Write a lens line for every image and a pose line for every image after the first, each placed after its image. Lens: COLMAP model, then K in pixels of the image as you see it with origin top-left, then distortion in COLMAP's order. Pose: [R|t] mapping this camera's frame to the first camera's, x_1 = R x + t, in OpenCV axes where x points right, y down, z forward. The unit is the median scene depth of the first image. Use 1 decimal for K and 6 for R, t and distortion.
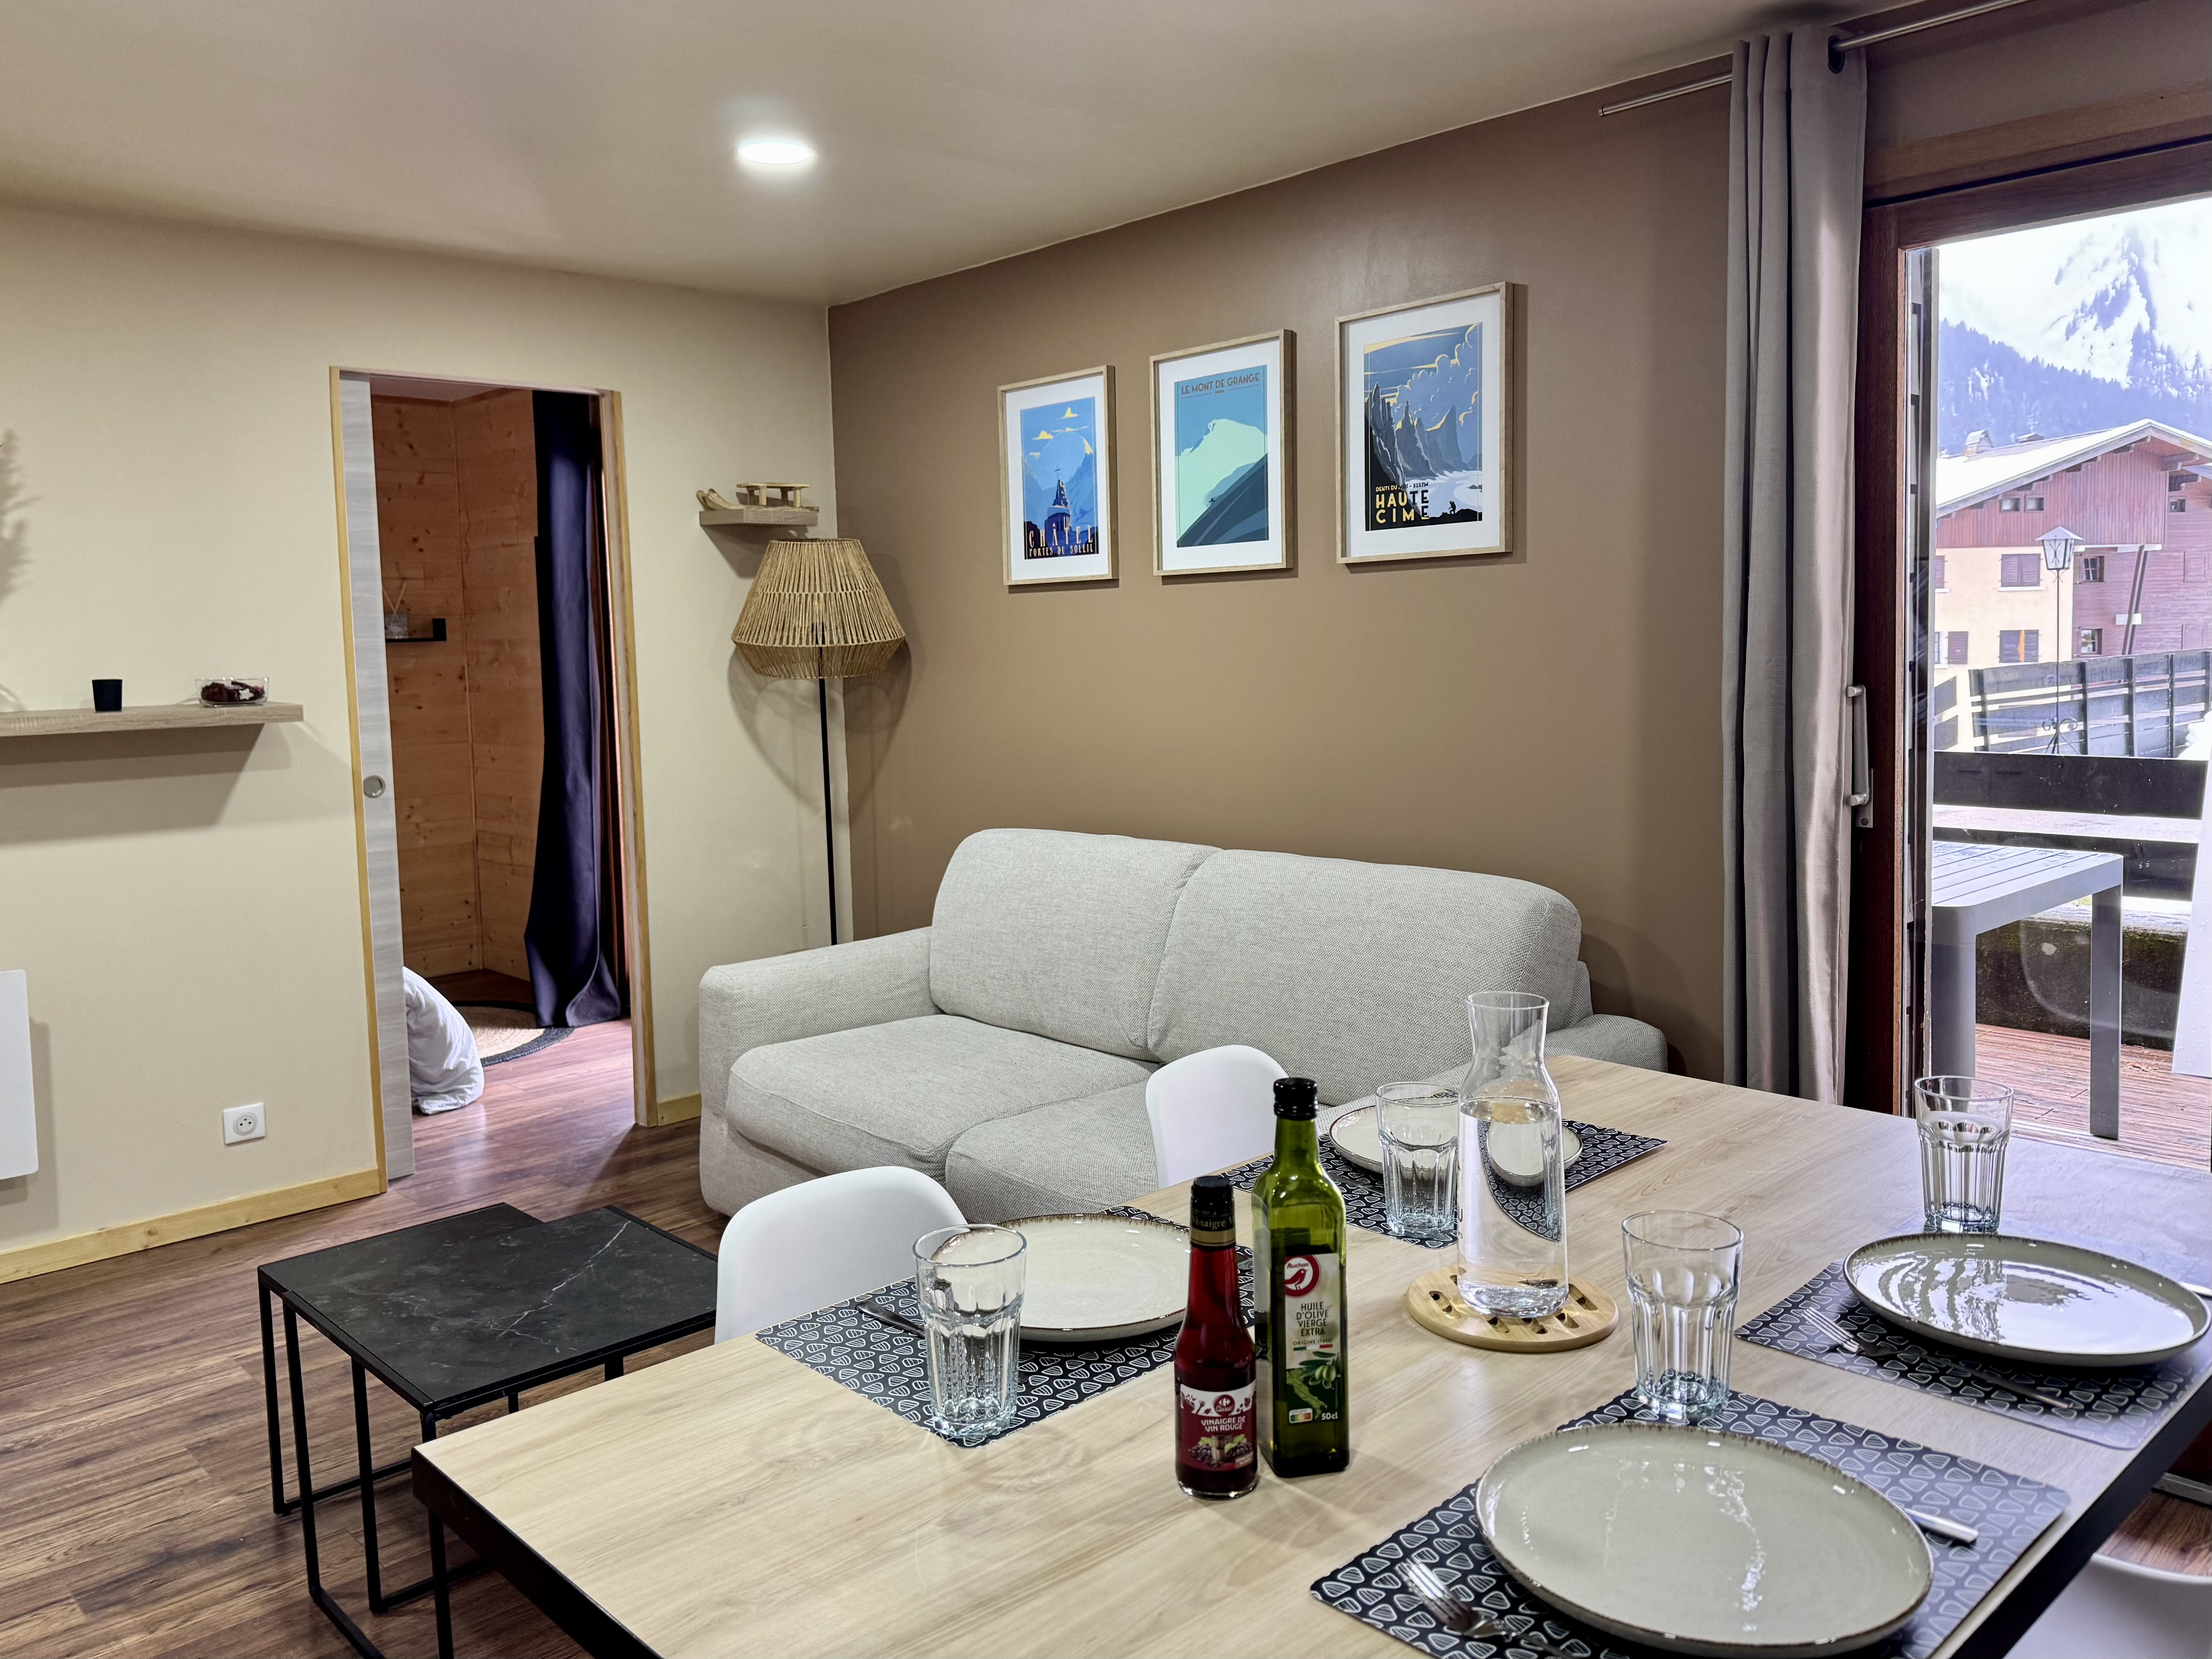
lens RADIAL K [[1705.8, 0, 1080.1], [0, 1705.8, 763.1], [0, 0, 1]] dist [0.013672, -0.010821]
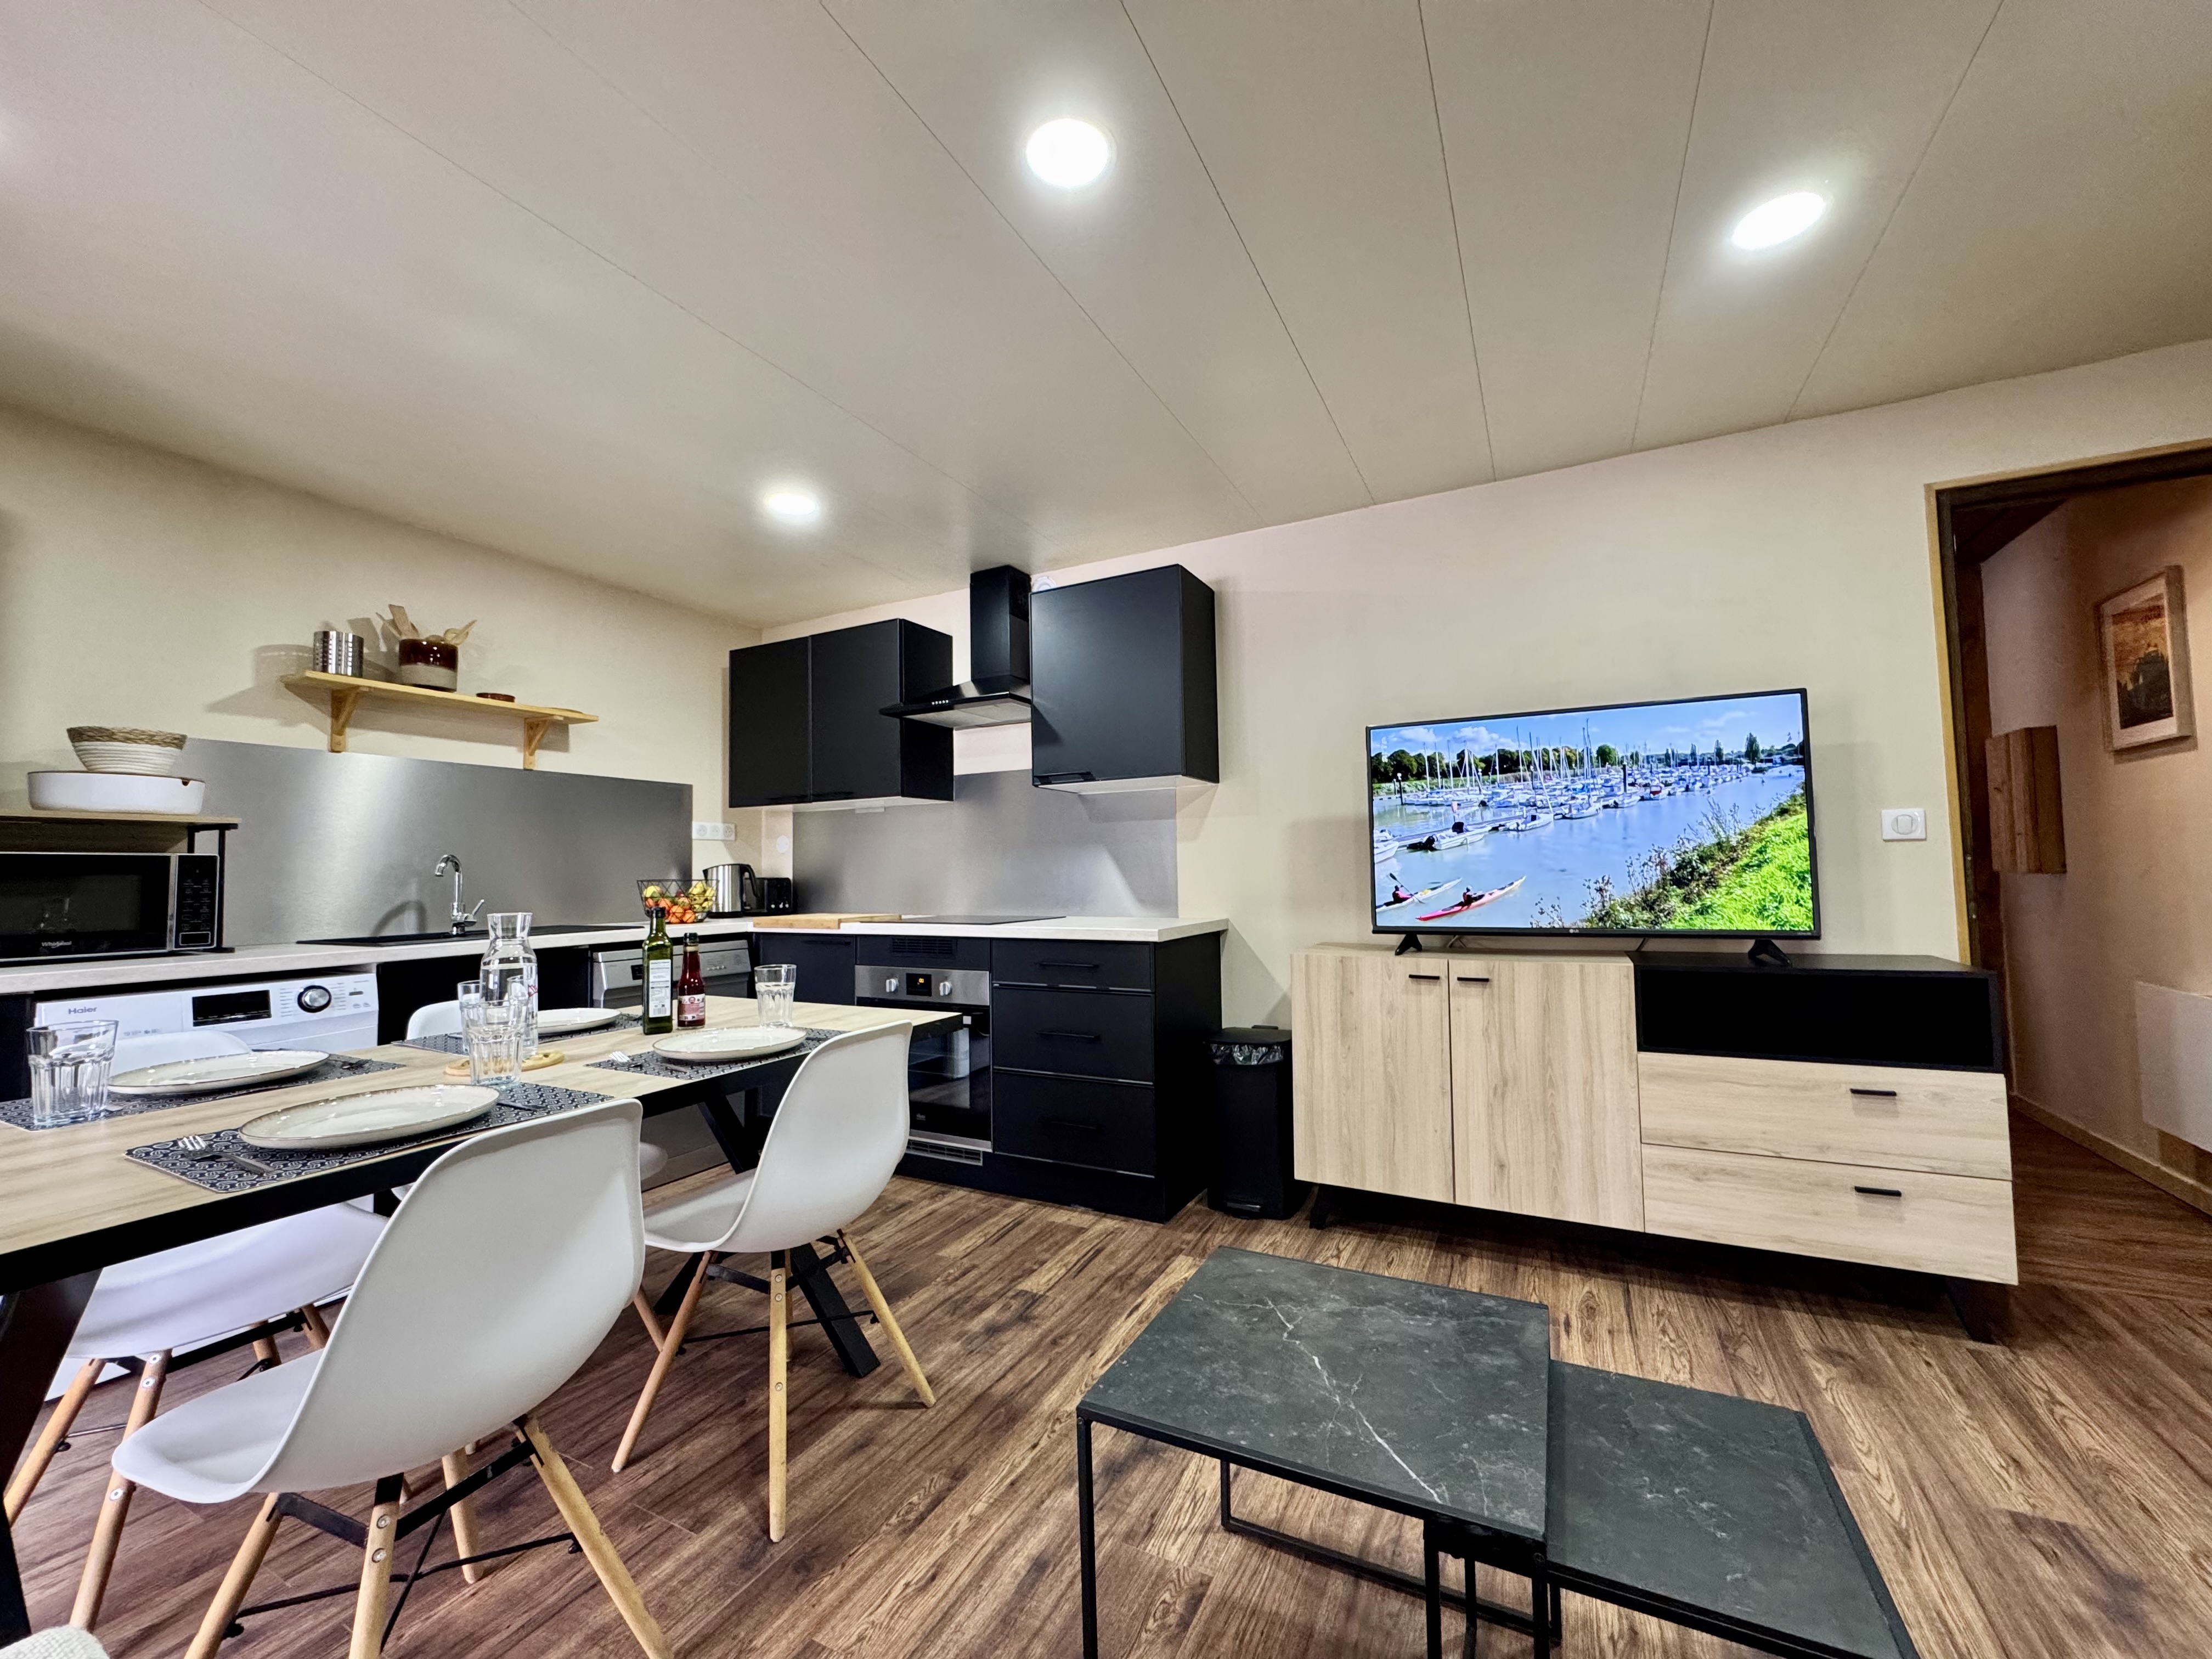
lens RADIAL K [[879.6, 0, 1107.6], [0, 879.6, 830.4], [0, 0, 1]] dist [-0.003353, 0.000634]
pose [[-0.935992, 0.024357, -0.351177, -0.026528], [0.013729, 0.999370, 0.032723, 0.002748], [0.351752, 0.025807, -0.935737, 0.886549]]
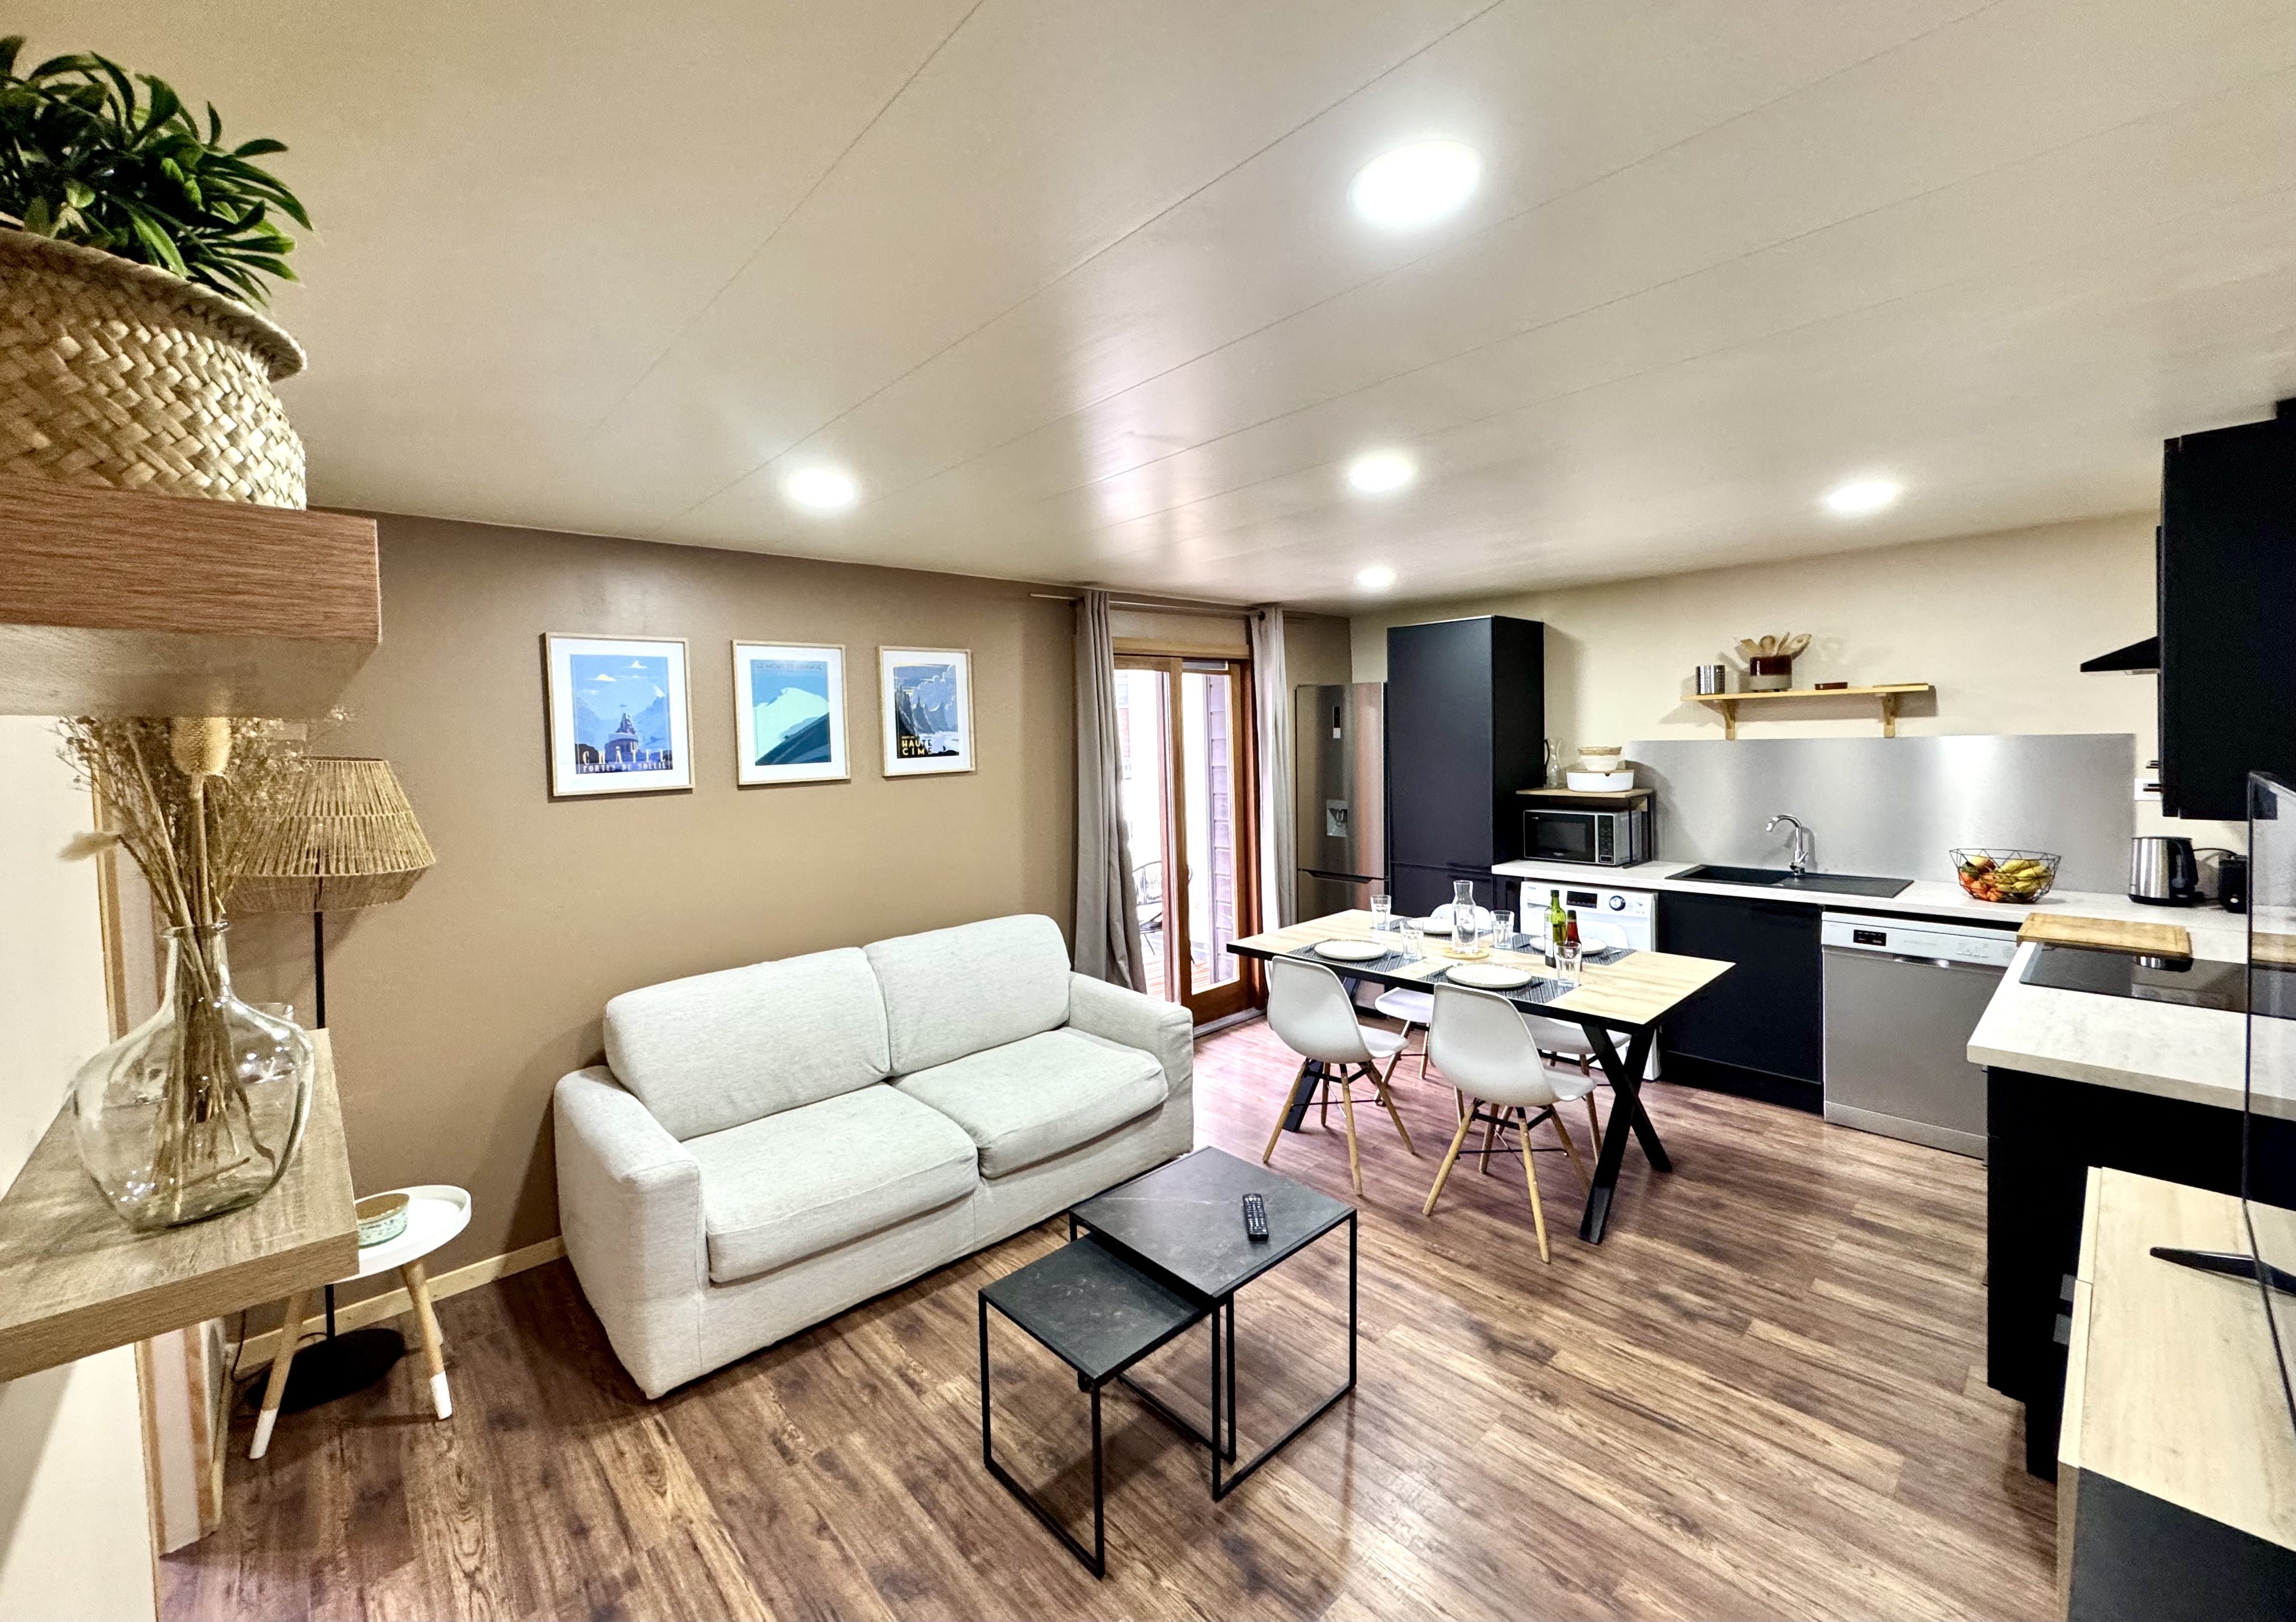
lens RADIAL K [[918.4, 0, 1145.9], [0, 918.4, 755.2], [0, 0, 1]] dist [-0.003744, -0.000143]
pose [[-0.008979, 0.002041, 0.999958, -0.821963], [0.104071, 0.994569, -0.001095, -0.104830], [-0.994529, 0.104057, -0.009143, 0.698185]]
